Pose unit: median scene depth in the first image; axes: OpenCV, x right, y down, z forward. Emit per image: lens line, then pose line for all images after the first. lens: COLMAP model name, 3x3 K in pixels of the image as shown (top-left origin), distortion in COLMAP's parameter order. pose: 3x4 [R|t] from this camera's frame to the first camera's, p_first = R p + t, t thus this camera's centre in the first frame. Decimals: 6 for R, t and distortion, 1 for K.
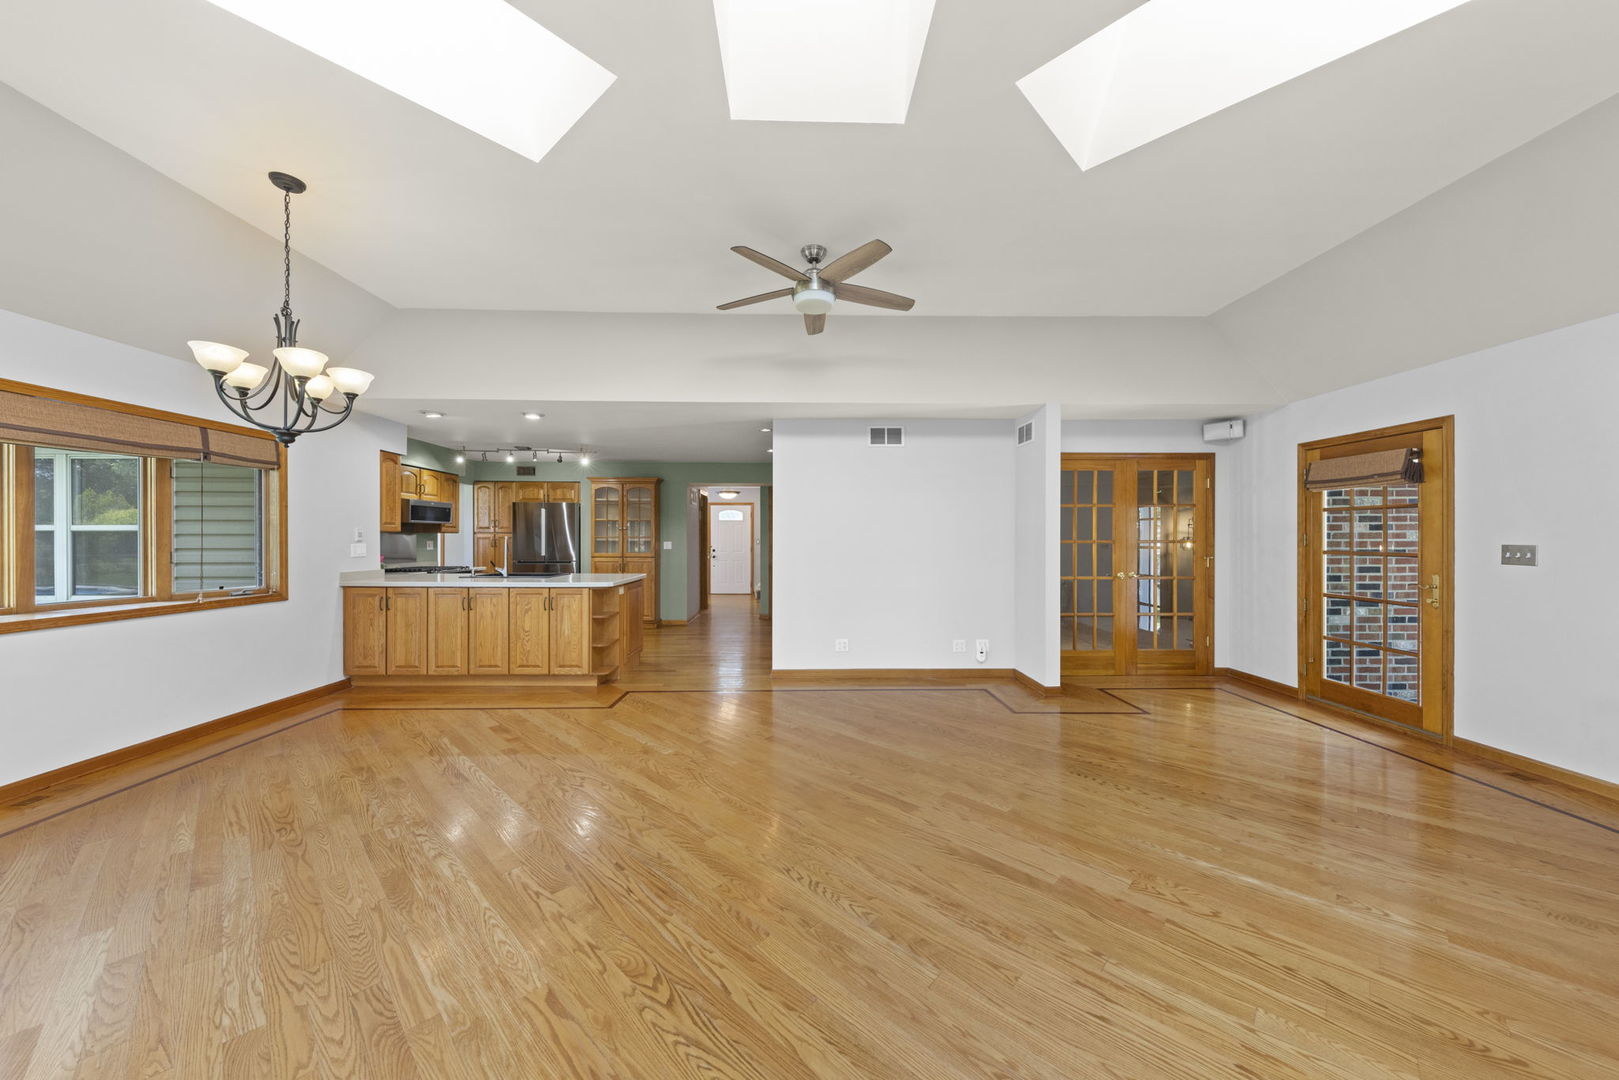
lens RADIAL K [[563.7, 0, 811.1], [0, 563.7, 538.3], [0, 0, 1]] dist [0.002774, -0.000226]
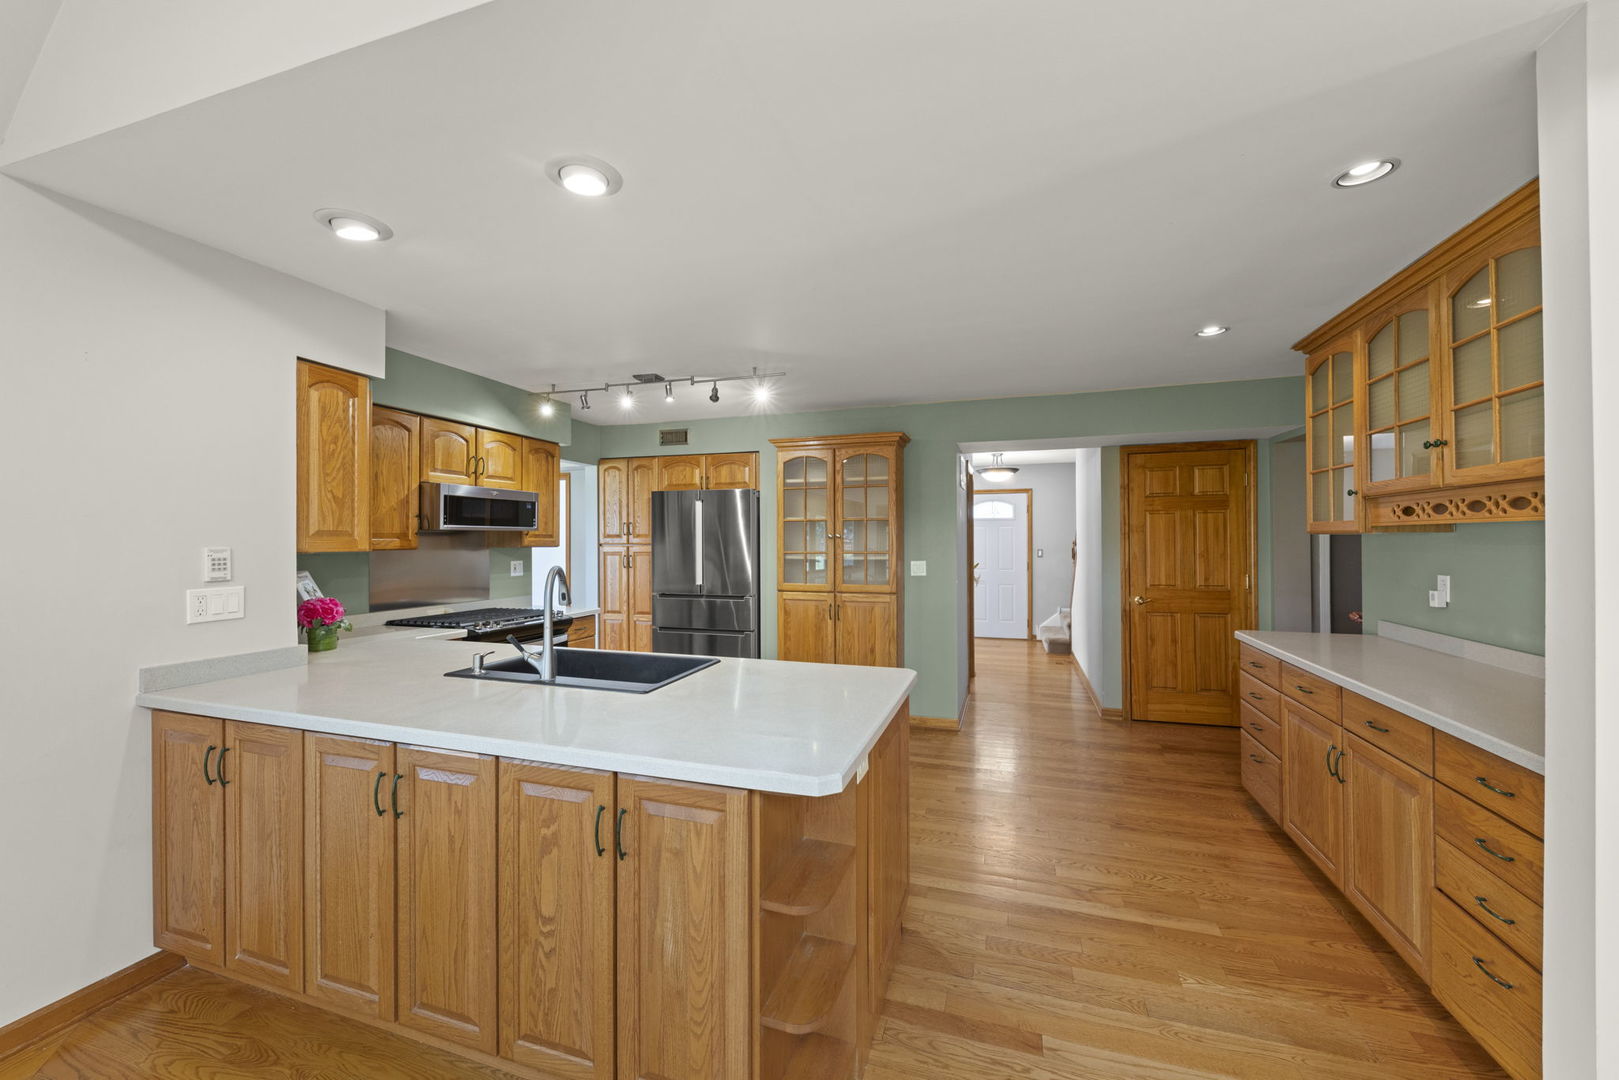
lens RADIAL K [[622.3, 0, 813.7], [0, 622.3, 536.4], [0, 0, 1]] dist [-0.002144, -0.000115]
pose [[0.947031, -0.005166, -0.321101, -0.181067], [0.003741, 0.999980, -0.005054, -0.014821], [0.321121, 0.003586, 0.947031, 0.487869]]
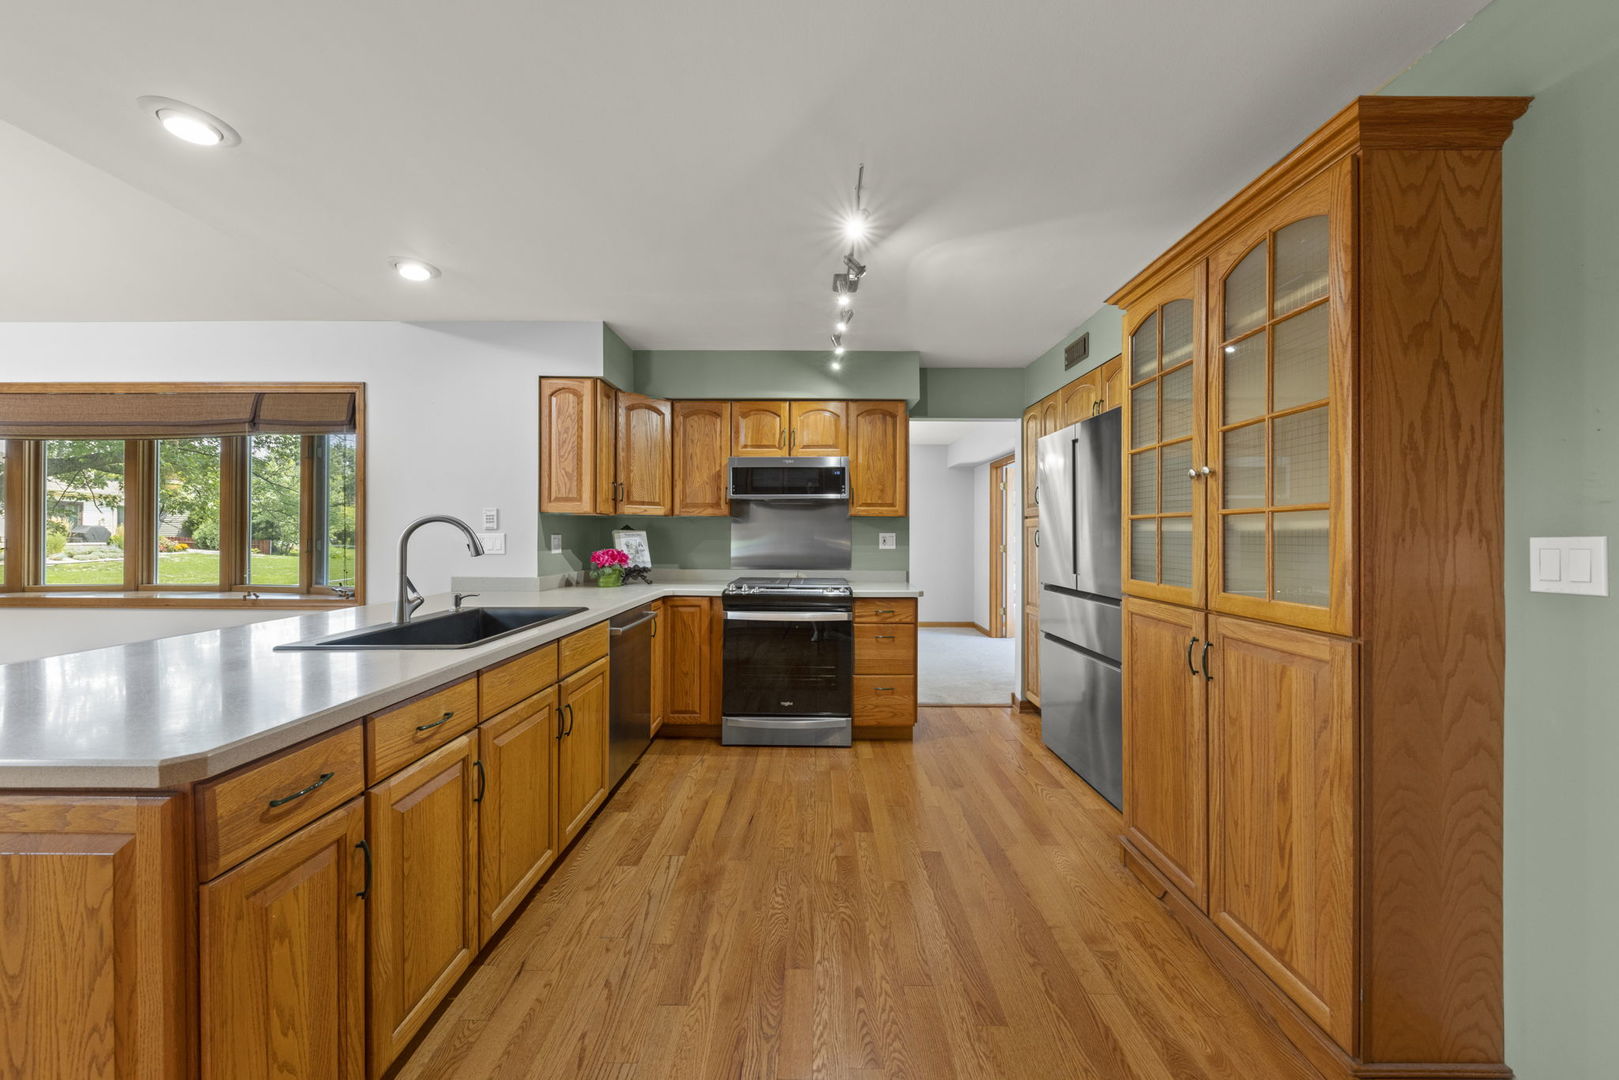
lens RADIAL K [[563.7, 0, 810.0], [0, 563.7, 532.4], [0, 0, 1]] dist [0.002774, -0.000226]
pose [[-0.032547, -0.004524, -0.999460, -0.125884], [-0.002939, 0.999986, -0.004431, 0.007111], [0.999466, 0.002794, -0.032560, 0.925588]]
